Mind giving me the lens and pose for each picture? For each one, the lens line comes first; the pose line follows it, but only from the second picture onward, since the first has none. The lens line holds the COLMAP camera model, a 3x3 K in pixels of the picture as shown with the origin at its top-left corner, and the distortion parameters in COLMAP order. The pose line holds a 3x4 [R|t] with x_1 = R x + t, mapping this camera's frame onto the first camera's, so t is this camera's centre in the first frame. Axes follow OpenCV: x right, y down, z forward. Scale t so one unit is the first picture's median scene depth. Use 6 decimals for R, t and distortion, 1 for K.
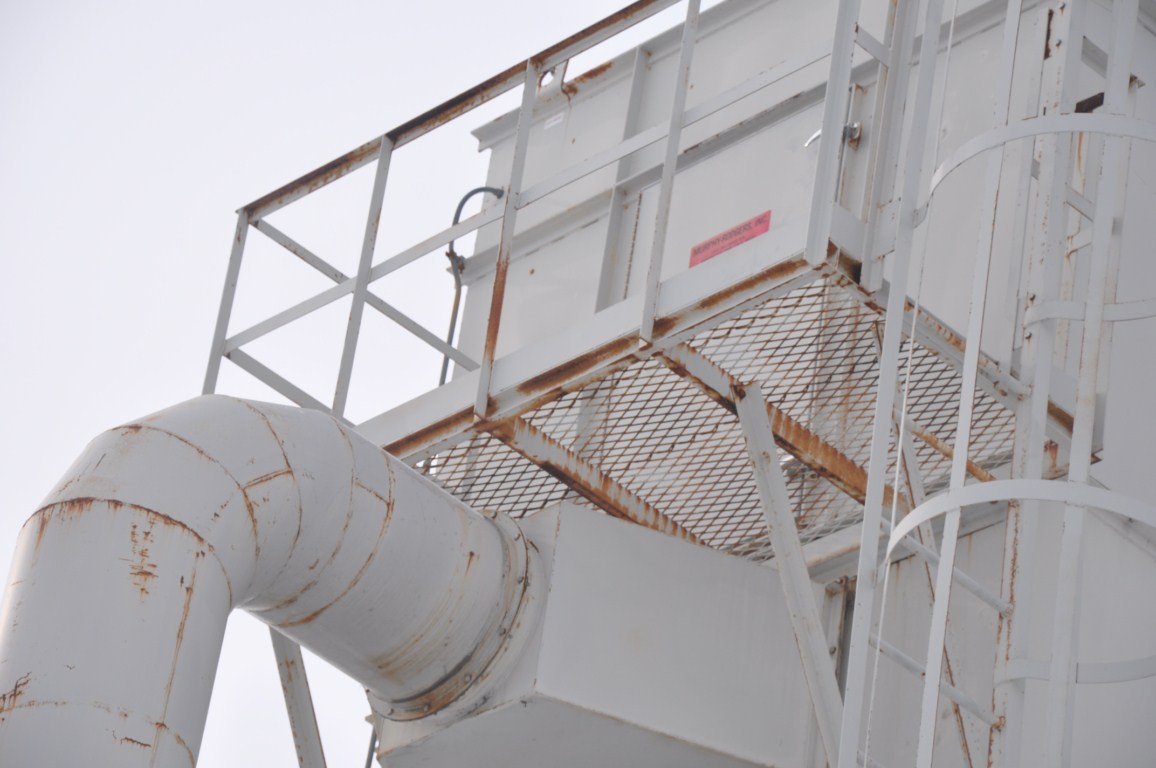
lens RADIAL K [[5209.7, 0, 582.2], [0, 5209.7, 383.4], [0, 0, 1]] dist [1.609481, 11.657440]
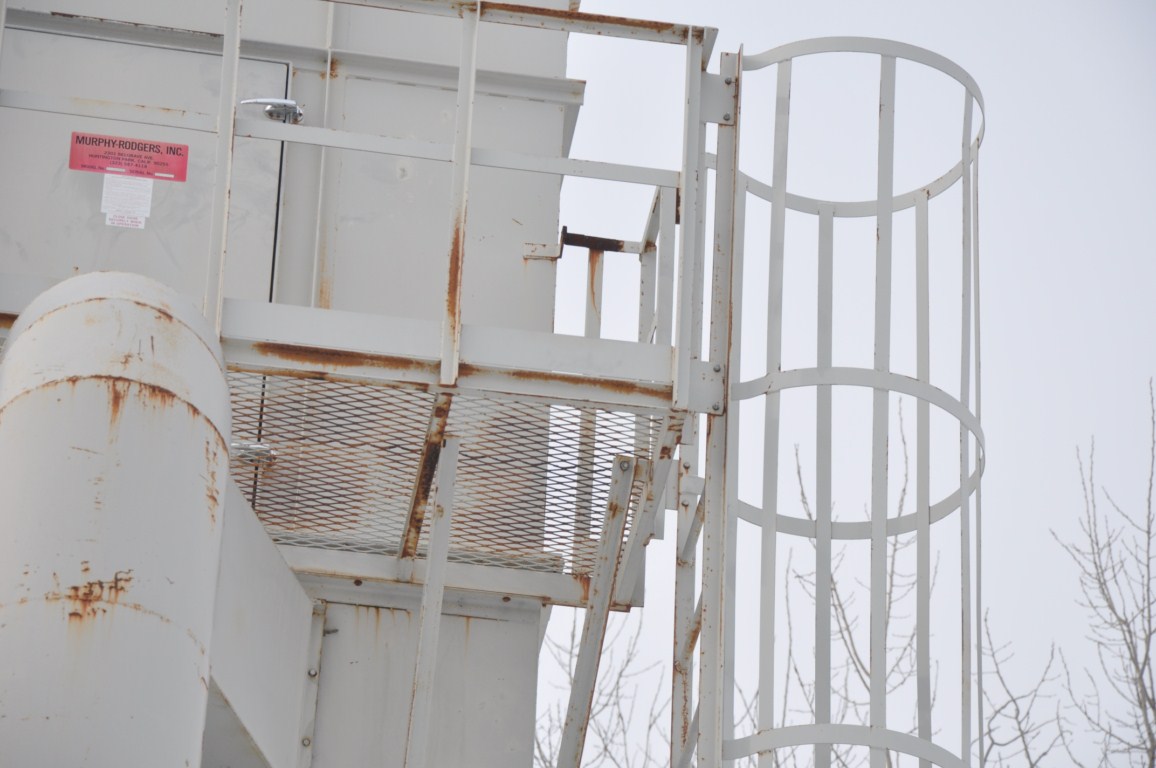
lens RADIAL K [[5209.7, 0, 582.2], [0, 5209.7, 383.4], [0, 0, 1]] dist [1.609481, 11.657440]
pose [[0.608545, 0.345282, 0.714461, -0.718976], [-0.420442, 0.903898, -0.078719, 0.063325], [-0.672980, -0.252485, 0.695233, 0.303112]]
